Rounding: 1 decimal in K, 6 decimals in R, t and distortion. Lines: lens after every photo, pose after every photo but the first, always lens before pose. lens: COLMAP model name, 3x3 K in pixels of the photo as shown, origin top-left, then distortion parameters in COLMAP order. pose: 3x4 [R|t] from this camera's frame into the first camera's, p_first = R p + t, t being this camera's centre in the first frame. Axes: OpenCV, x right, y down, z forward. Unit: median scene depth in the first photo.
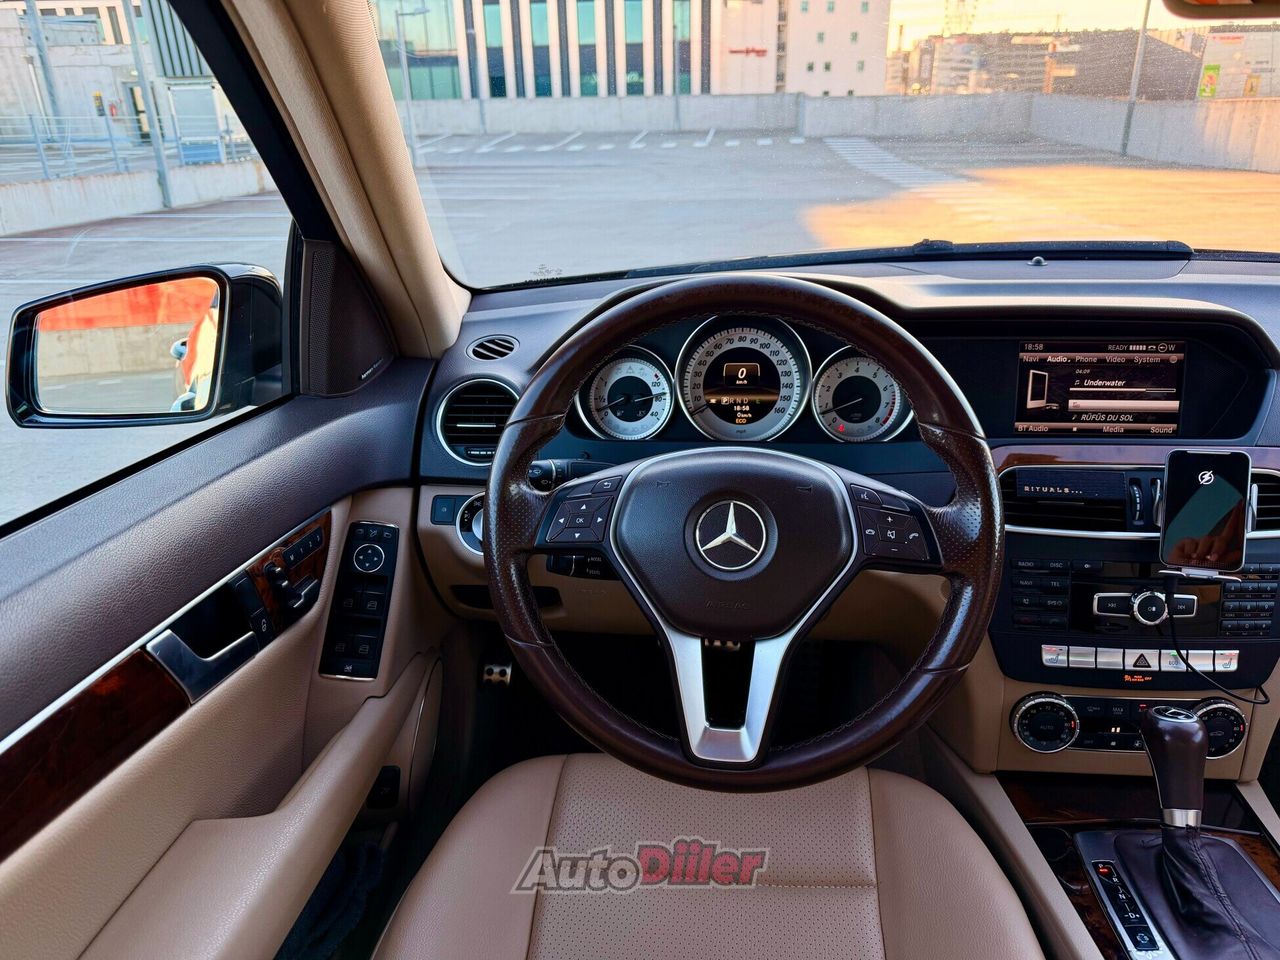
lens RADIAL K [[934.7, 0, 640.0], [0, 934.7, 480.0], [0, 0, 1]] dist [0.080192, -0.087845]
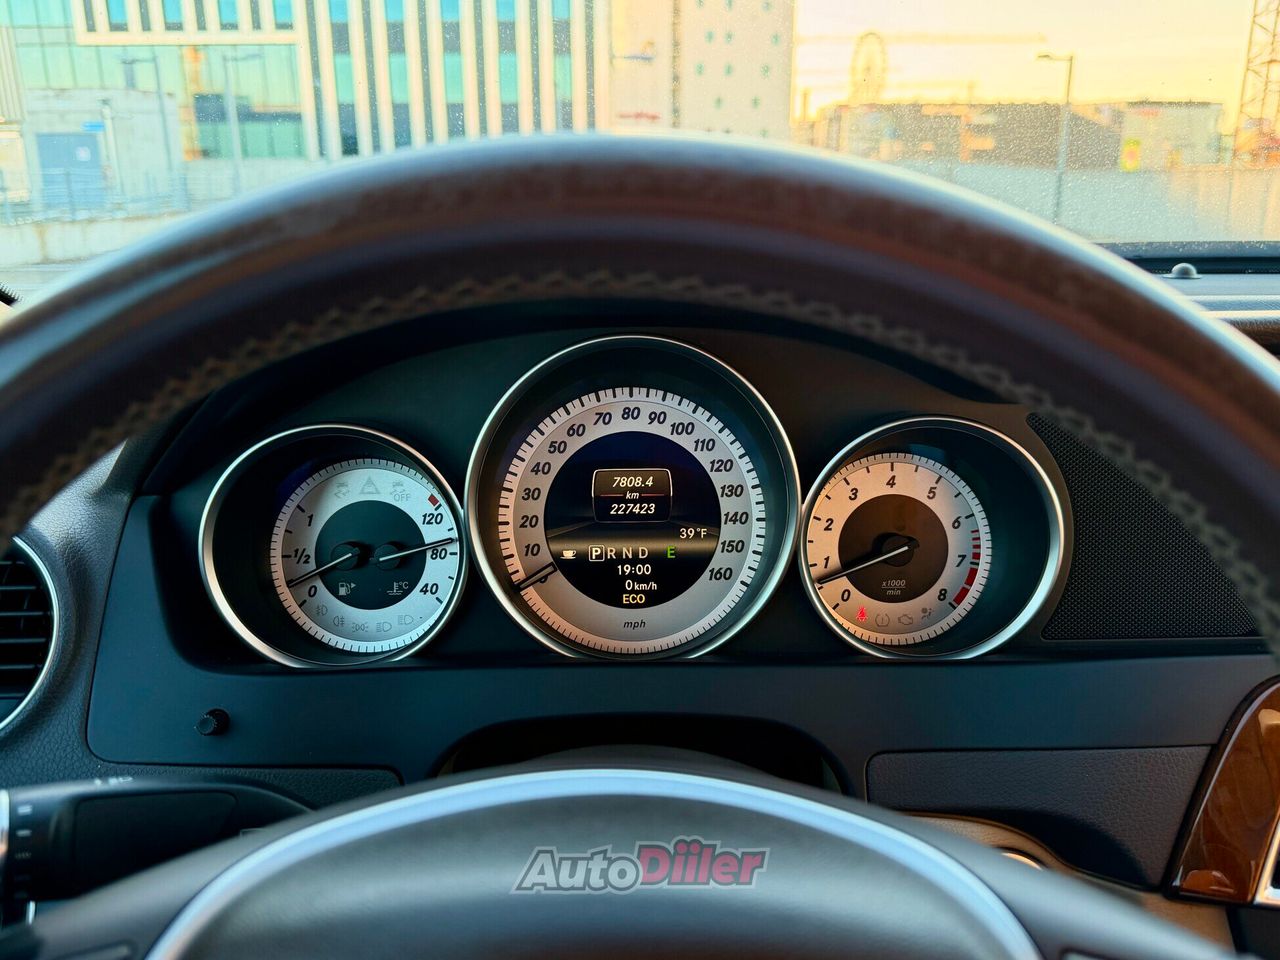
lens RADIAL K [[1035.6, 0, 640.0], [0, 1035.6, 480.0], [0, 0, 1]] dist [-0.101336, -0.001071]
pose [[0.994385, -0.012996, 0.105025, 0.061827], [0.023970, 0.994297, -0.103915, -0.068913], [-0.103076, 0.105849, 0.989026, 0.523056]]
